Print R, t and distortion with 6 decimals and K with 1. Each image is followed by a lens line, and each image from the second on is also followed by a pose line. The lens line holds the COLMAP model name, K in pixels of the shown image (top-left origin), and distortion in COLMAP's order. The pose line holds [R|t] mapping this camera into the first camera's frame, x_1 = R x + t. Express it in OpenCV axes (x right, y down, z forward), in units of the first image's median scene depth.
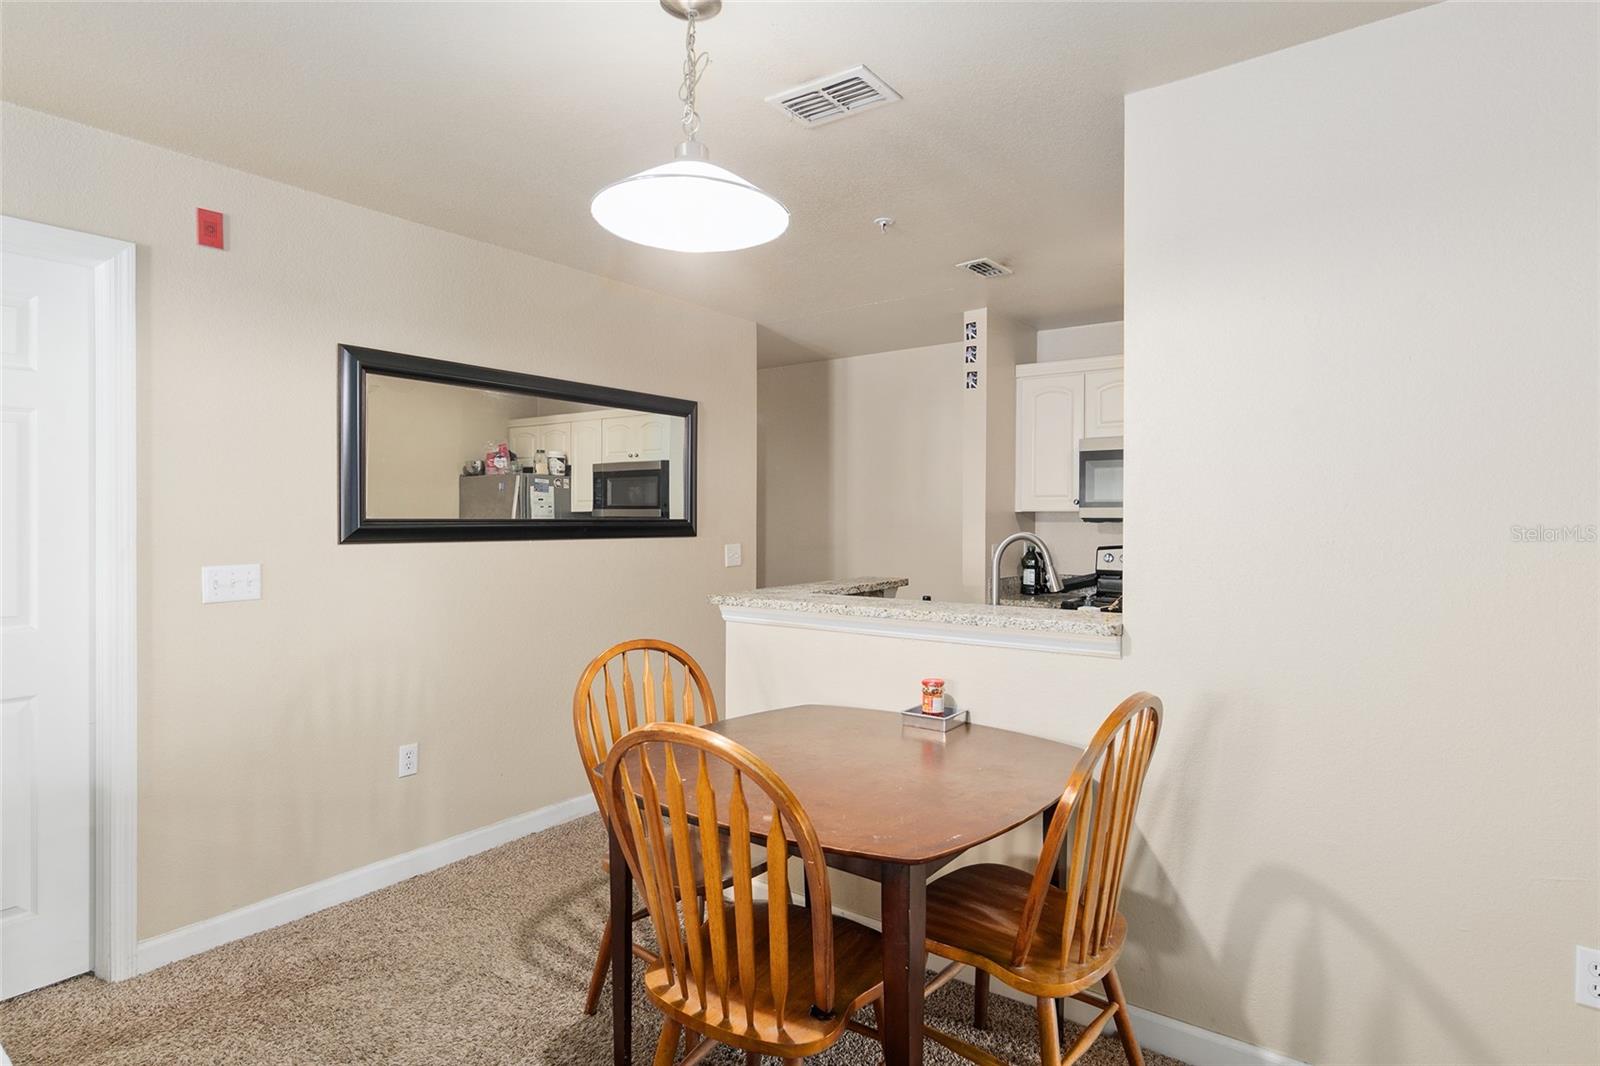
lens RADIAL K [[867.2, 0, 800.0], [0, 867.2, 533.0], [0, 0, 1]] dist [0.002167, 0.000497]
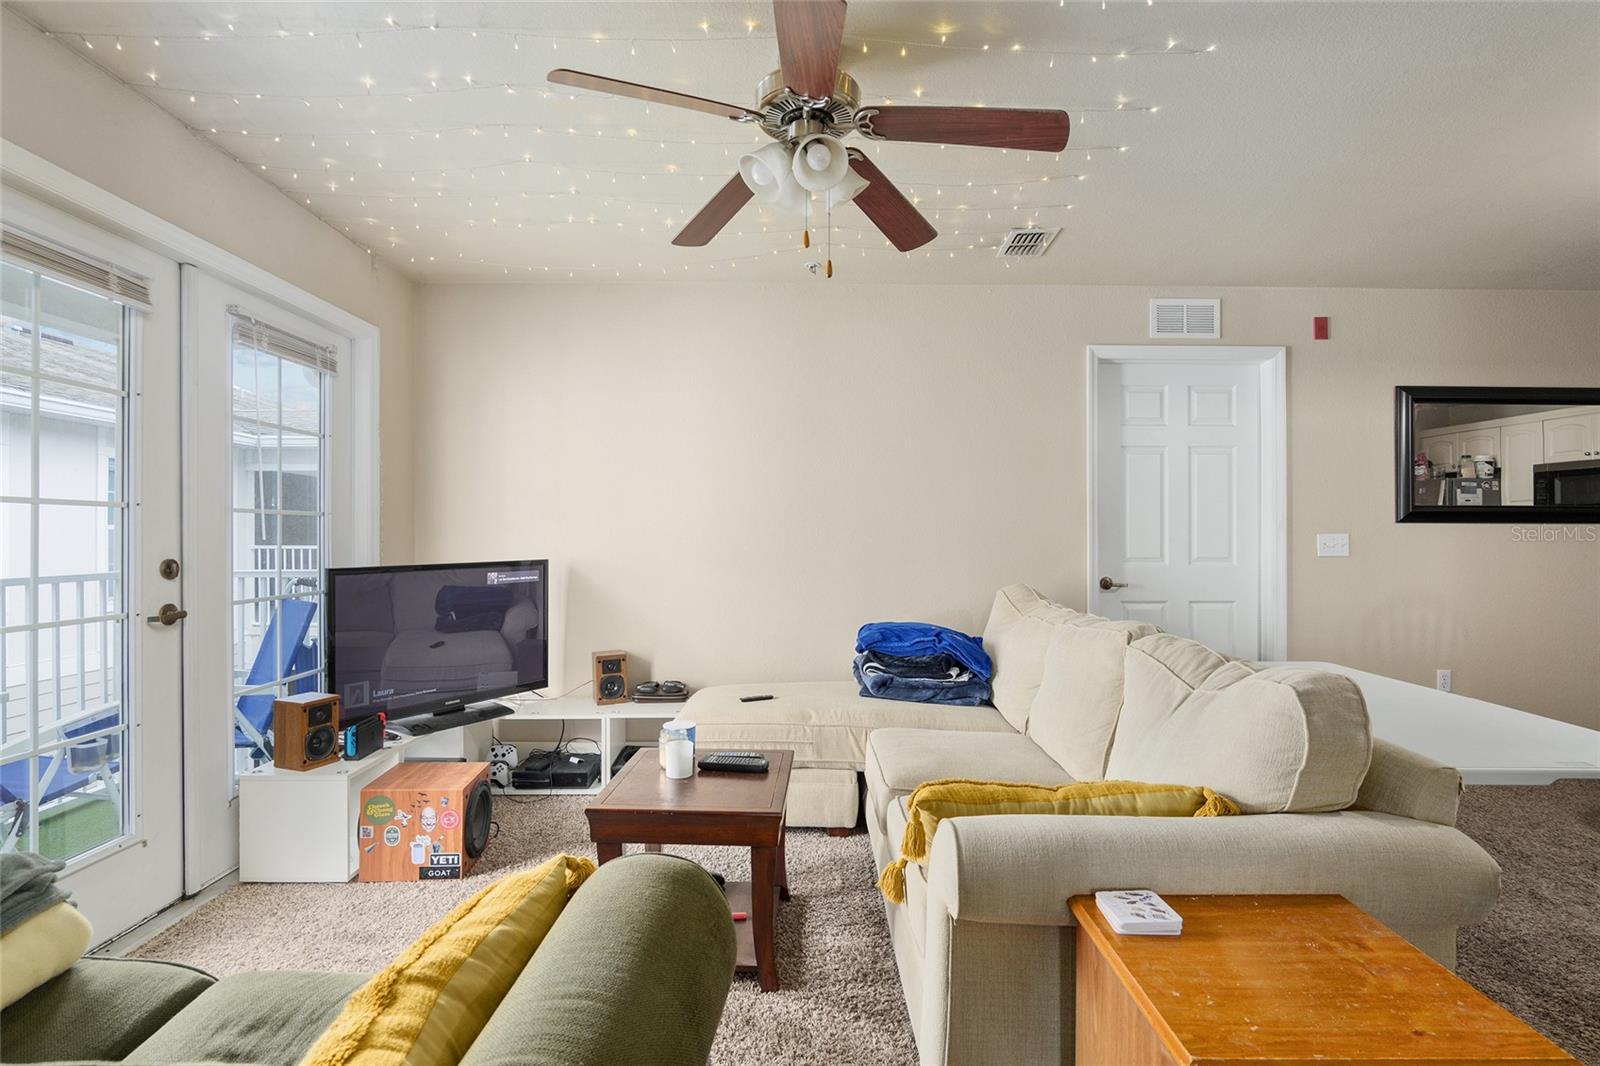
lens RADIAL K [[757.9, 0, 800.0], [0, 757.9, 533.0], [0, 0, 1]] dist [-0.024074, 0.005011]
pose [[0.594799, -0.001667, -0.803873, -0.086196], [-0.013367, 0.999839, -0.011965, 0.043824], [0.803764, 0.017862, 0.594681, -0.416345]]
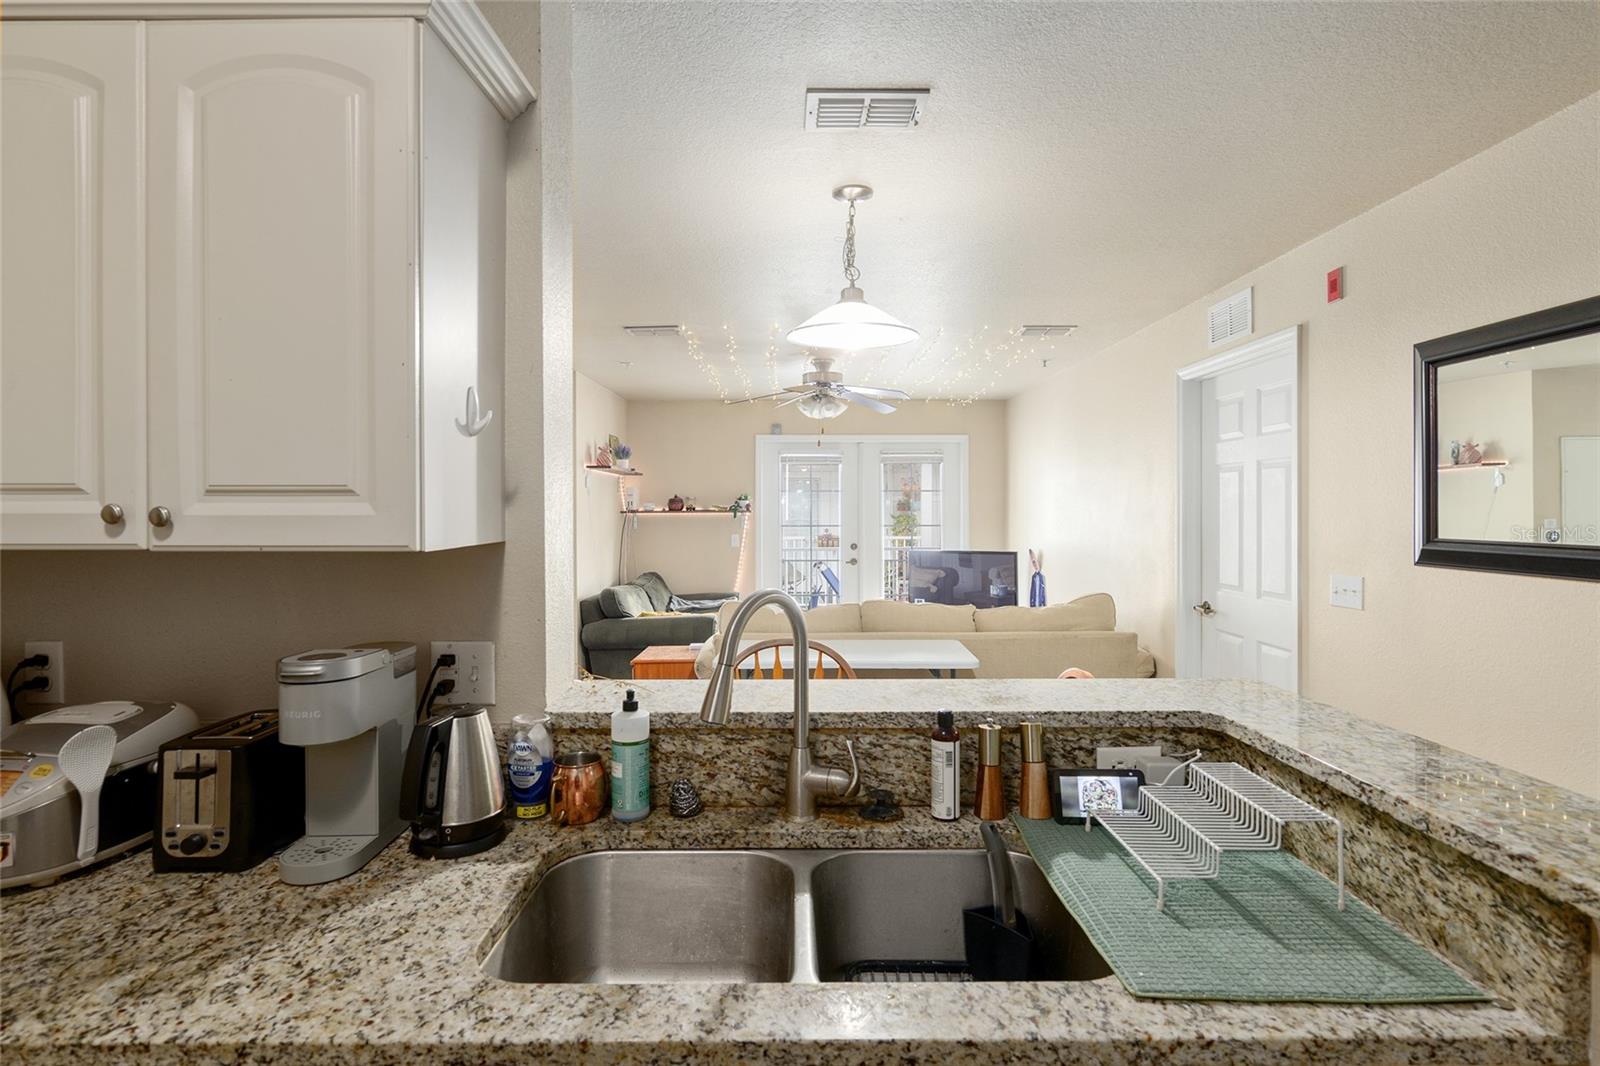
lens RADIAL K [[795.5, 0, 802.8], [0, 795.5, 513.0], [0, 0, 1]] dist [-0.001673, 0.000021]
pose [[-0.804288, 0.003416, -0.594229, 0.354378], [-0.008606, 0.999812, 0.017395, -0.038100], [0.594177, 0.019105, -0.804108, 0.961586]]
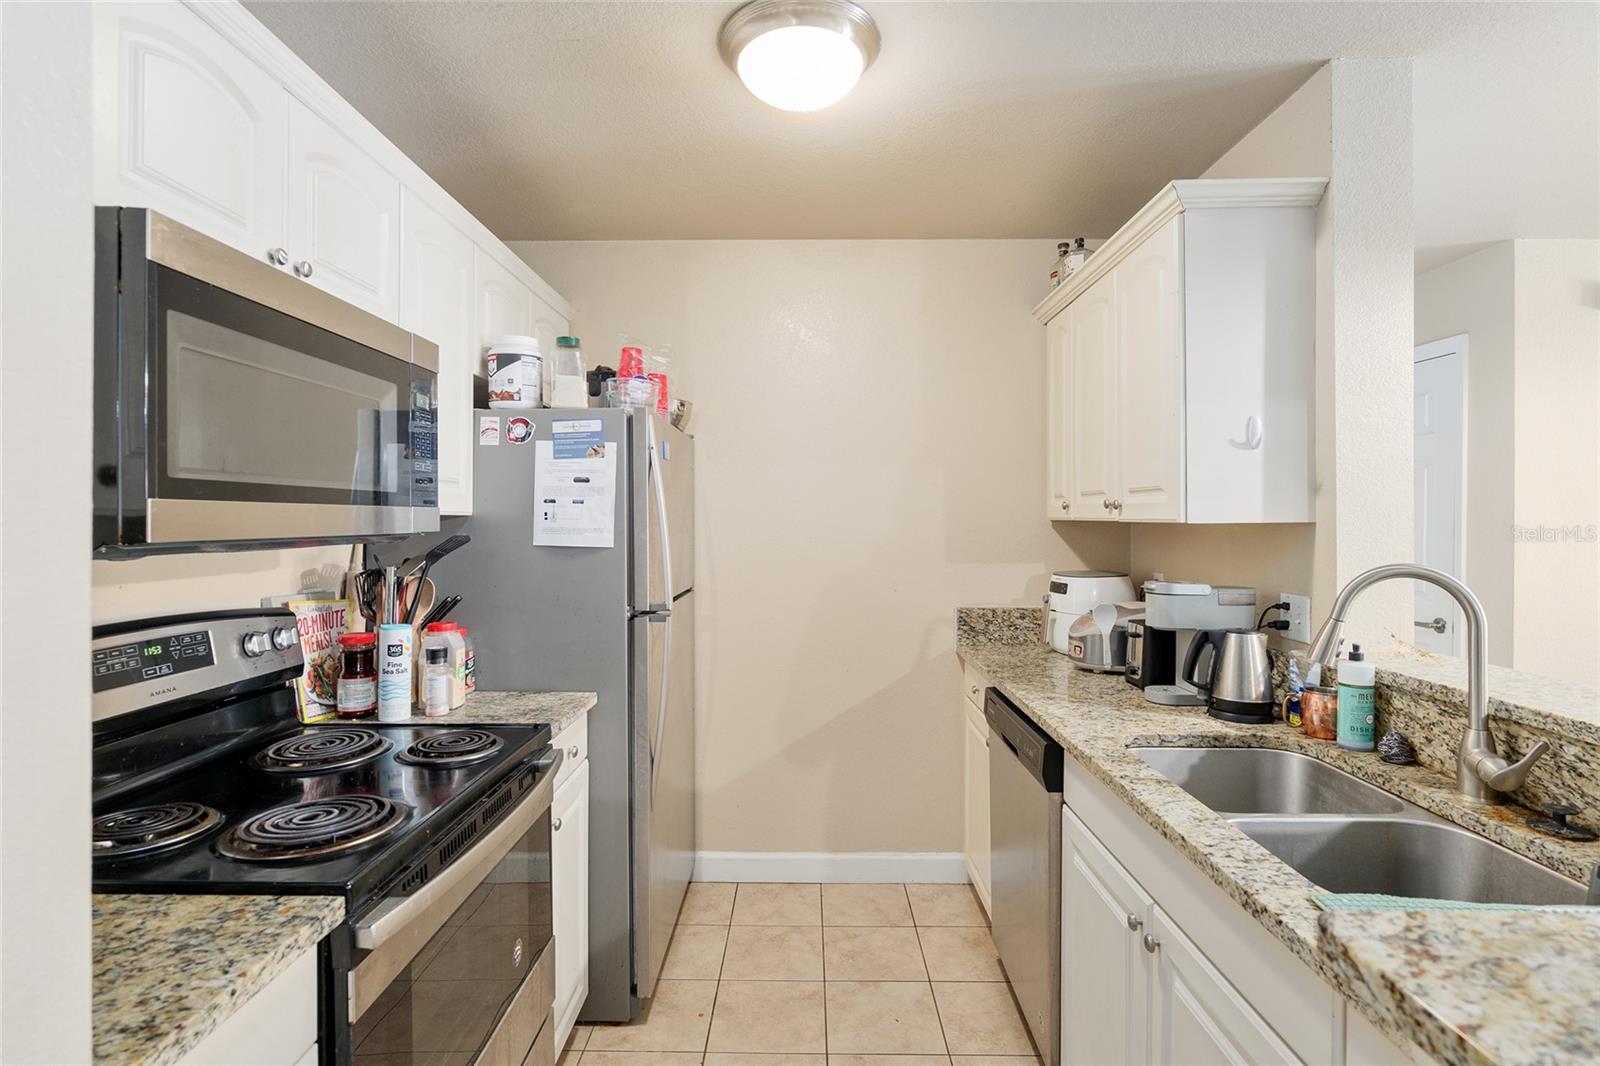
lens RADIAL K [[770.8, 0, 797.8], [0, 770.8, 521.6], [0, 0, 1]] dist [-0.011760, 0.001940]
pose [[-0.580082, -0.005380, 0.814541, 0.058381], [0.009797, 0.999860, 0.013581, -0.027708], [-0.814499, 0.015858, -0.579948, 1.110899]]
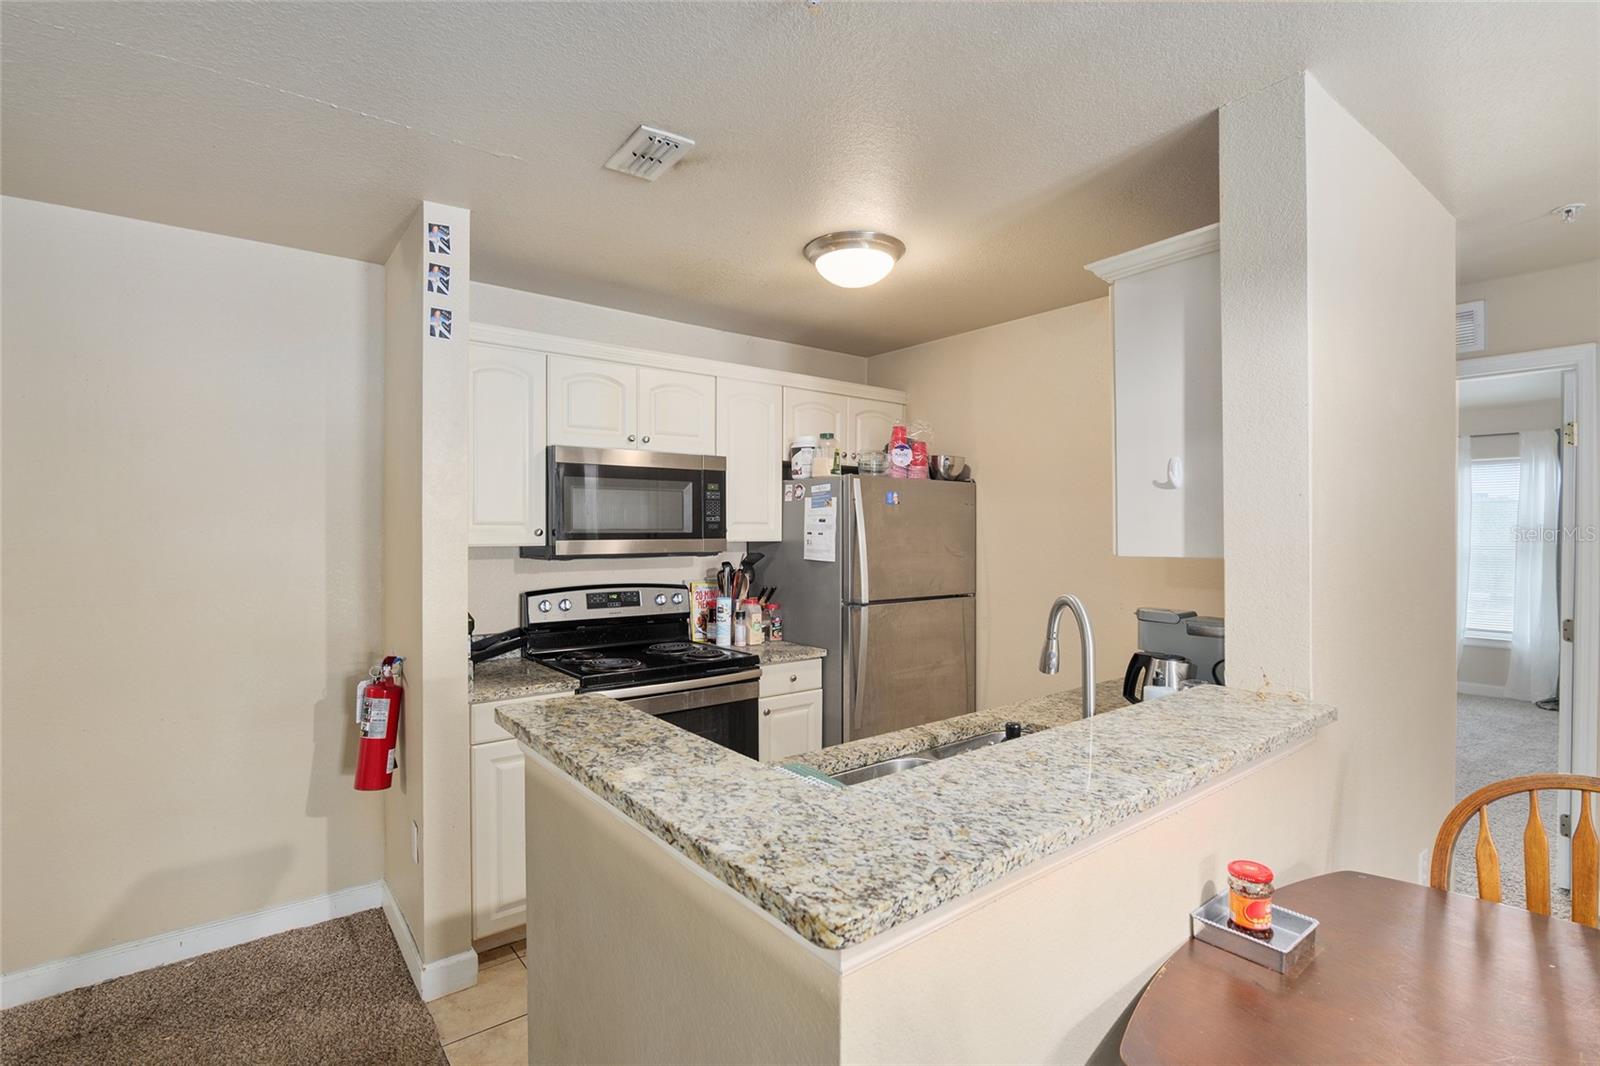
lens RADIAL K [[757.9, 0, 800.0], [0, 757.9, 533.0], [0, 0, 1]] dist [-0.024074, 0.005011]
pose [[0.269708, -0.007746, 0.962911, -0.253638], [0.015924, 0.999867, 0.003583, -0.039603], [-0.962811, 0.014367, 0.269795, 0.726687]]
